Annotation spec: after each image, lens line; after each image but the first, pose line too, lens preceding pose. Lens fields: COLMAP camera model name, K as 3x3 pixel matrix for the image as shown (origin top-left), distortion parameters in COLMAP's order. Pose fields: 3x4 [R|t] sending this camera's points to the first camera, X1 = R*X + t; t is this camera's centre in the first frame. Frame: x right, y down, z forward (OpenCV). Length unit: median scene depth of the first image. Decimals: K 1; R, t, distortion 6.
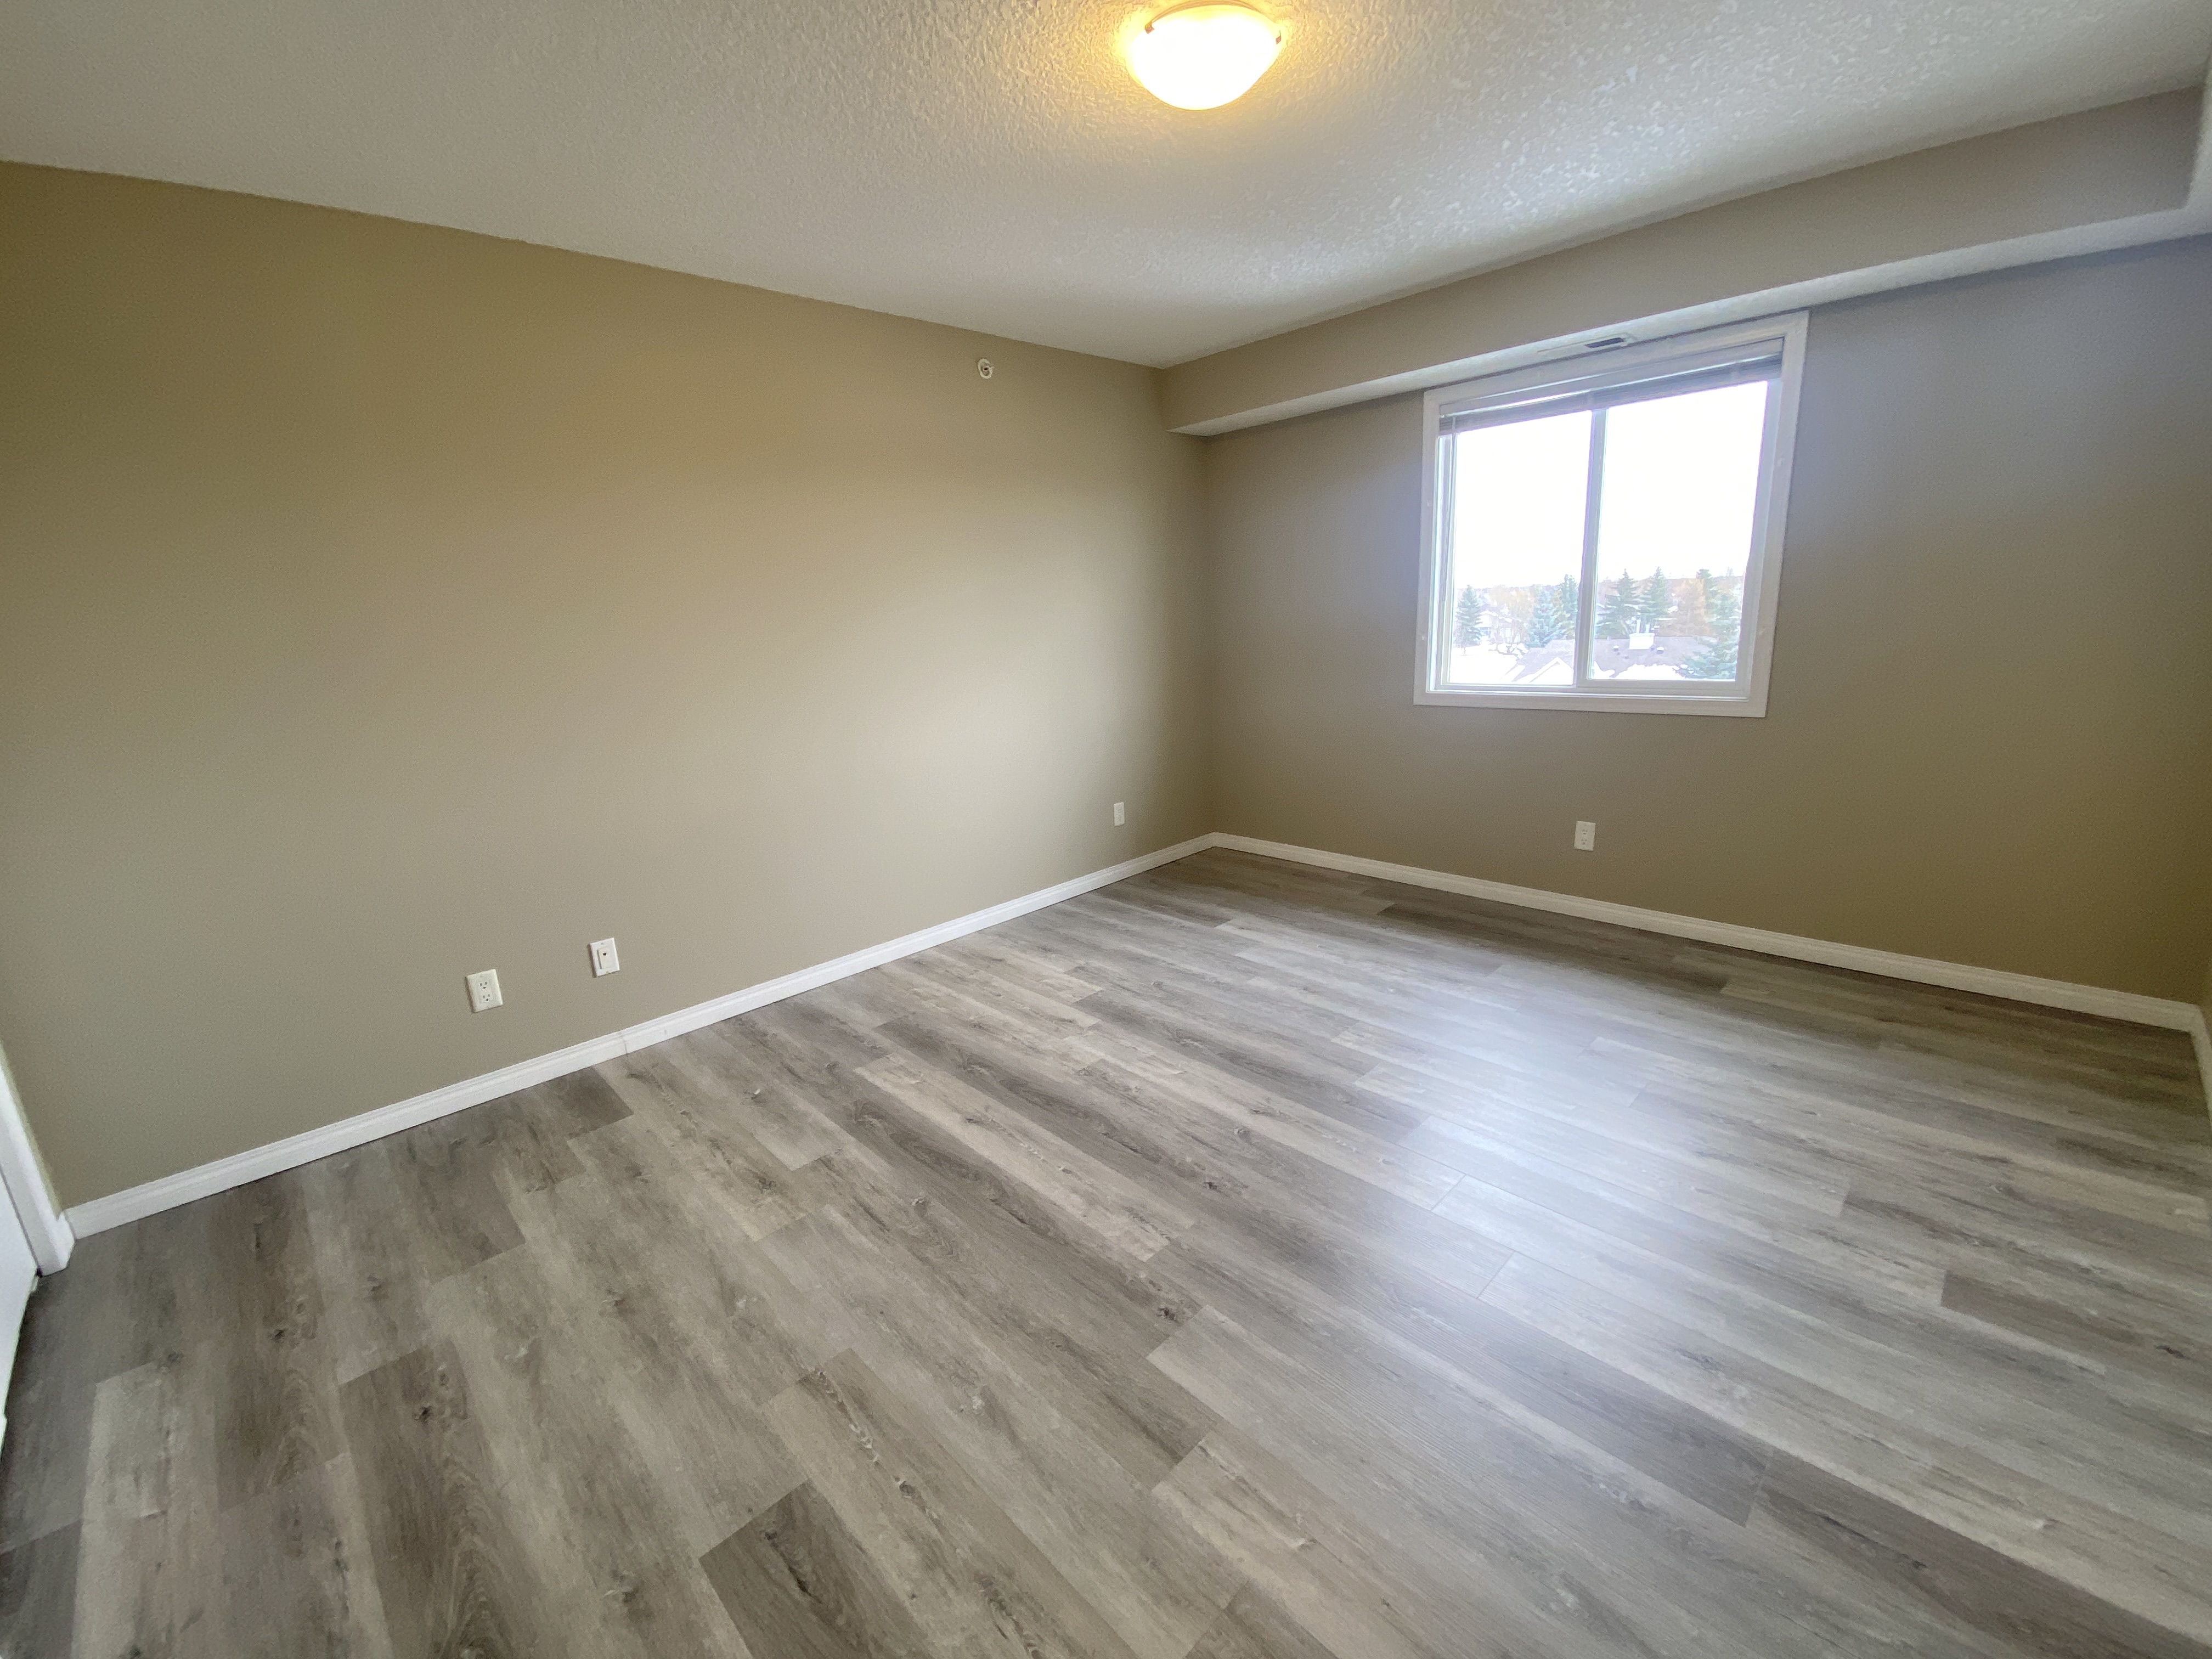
lens RADIAL K [[913.3, 0, 1107.4], [0, 913.3, 824.5], [0, 0, 1]] dist [-0.001988, -0.002083]
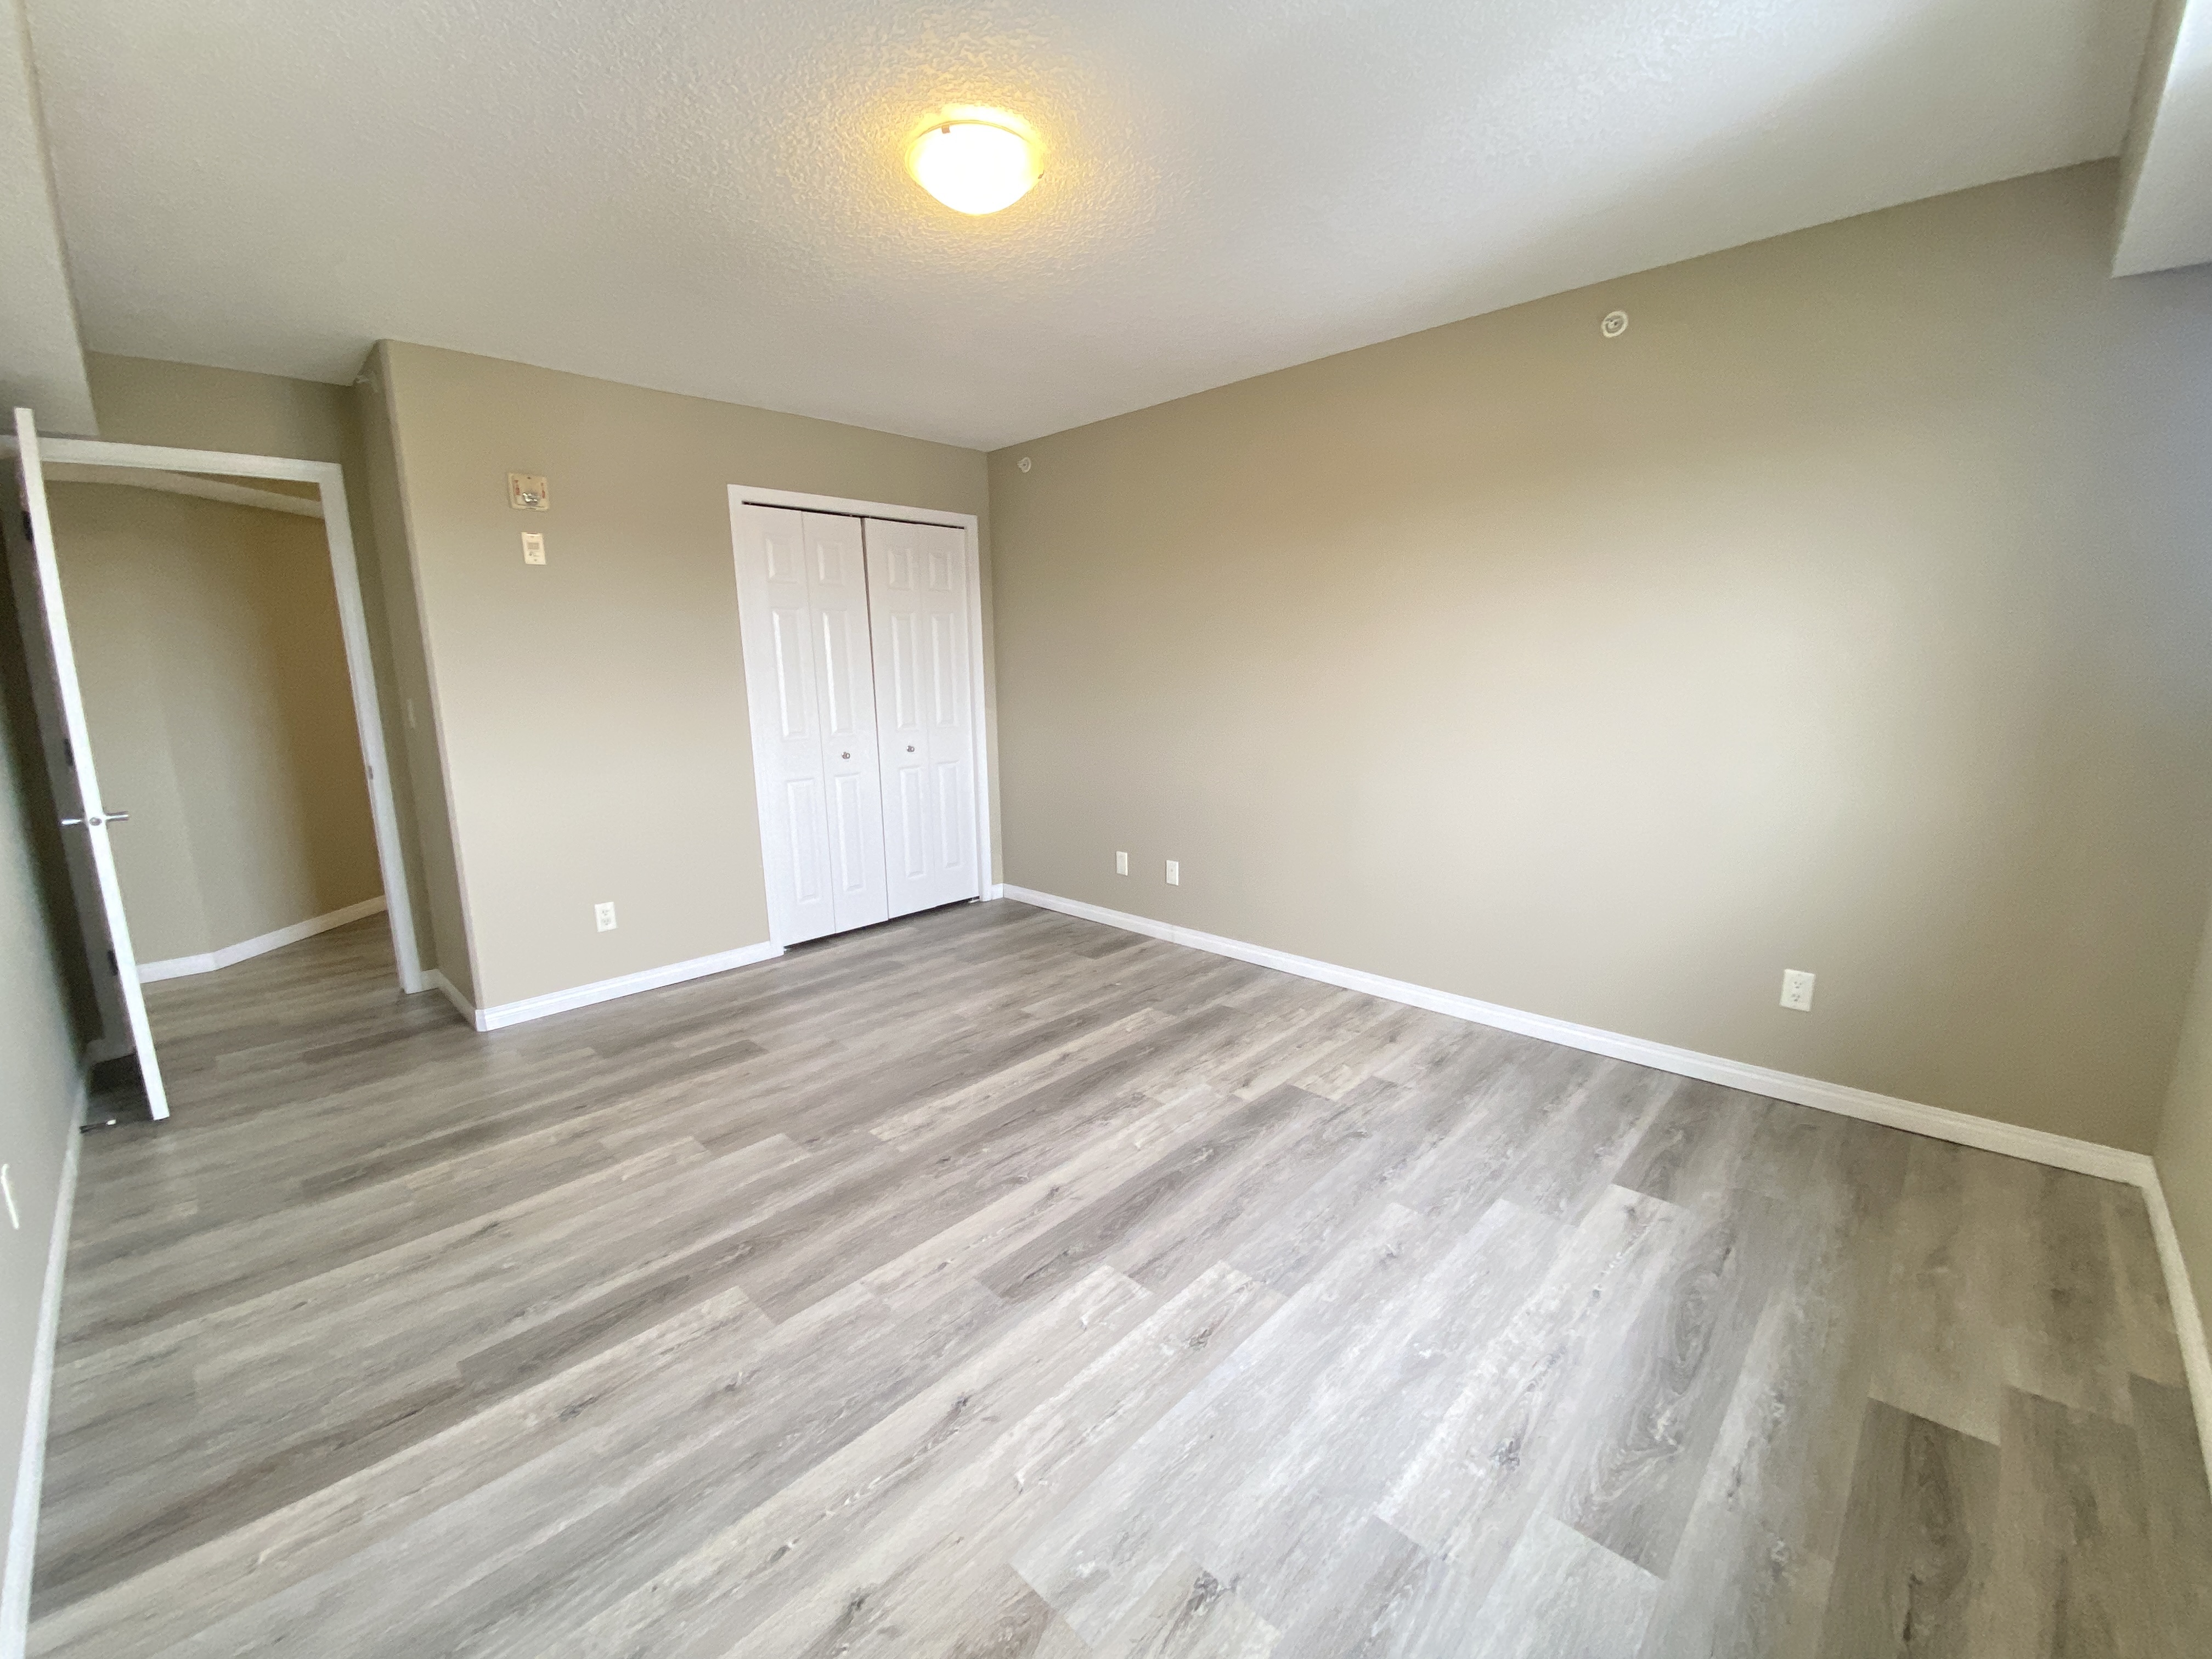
lens RADIAL K [[913.3, 0, 1107.3], [0, 913.3, 829.9], [0, 0, 1]] dist [-0.001988, -0.002083]
pose [[0.022437, 0.239232, -0.970703, 0.869540], [-0.220866, 0.948143, 0.228567, -0.235249], [0.975046, 0.209267, 0.074112, 0.788206]]
